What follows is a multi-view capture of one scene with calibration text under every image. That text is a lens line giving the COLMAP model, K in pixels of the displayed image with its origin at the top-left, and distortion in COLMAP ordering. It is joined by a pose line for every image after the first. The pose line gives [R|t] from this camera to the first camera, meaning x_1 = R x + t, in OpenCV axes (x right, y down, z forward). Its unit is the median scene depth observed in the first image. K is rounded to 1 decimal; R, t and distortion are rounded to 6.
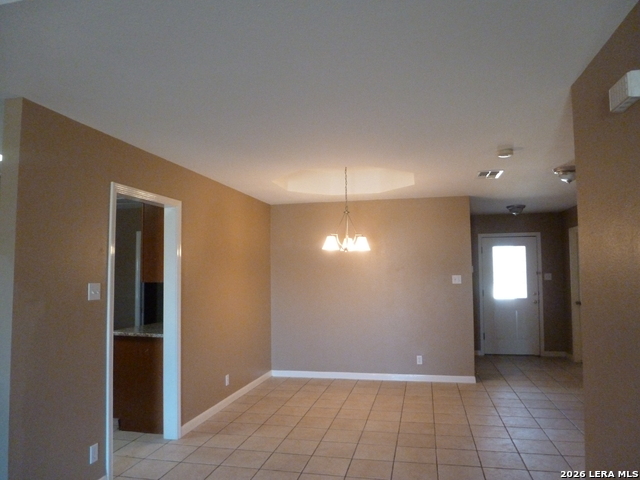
lens RADIAL K [[455.3, 0, 319.8], [0, 455.3, 240.7], [0, 0, 1]] dist [-0.064960, 0.005128]
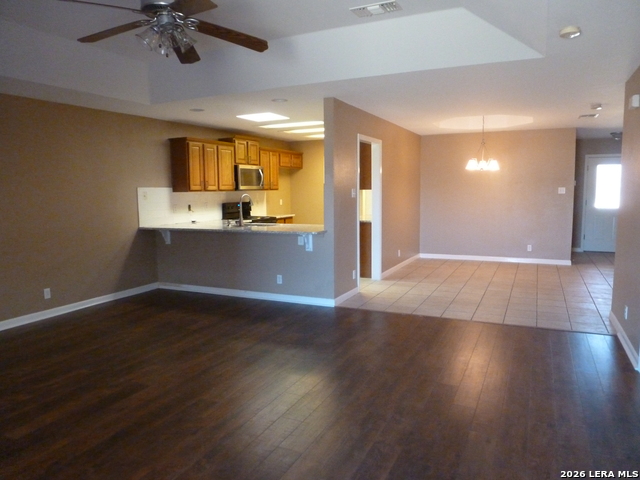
lens RADIAL K [[455.3, 0, 321.1], [0, 455.3, 237.6], [0, 0, 1]] dist [-0.064960, 0.005128]
pose [[0.974561, 0.026355, -0.222567, -0.109711], [0.013898, 0.984045, 0.177378, -0.025567], [0.223691, -0.175959, 0.958645, -0.515992]]
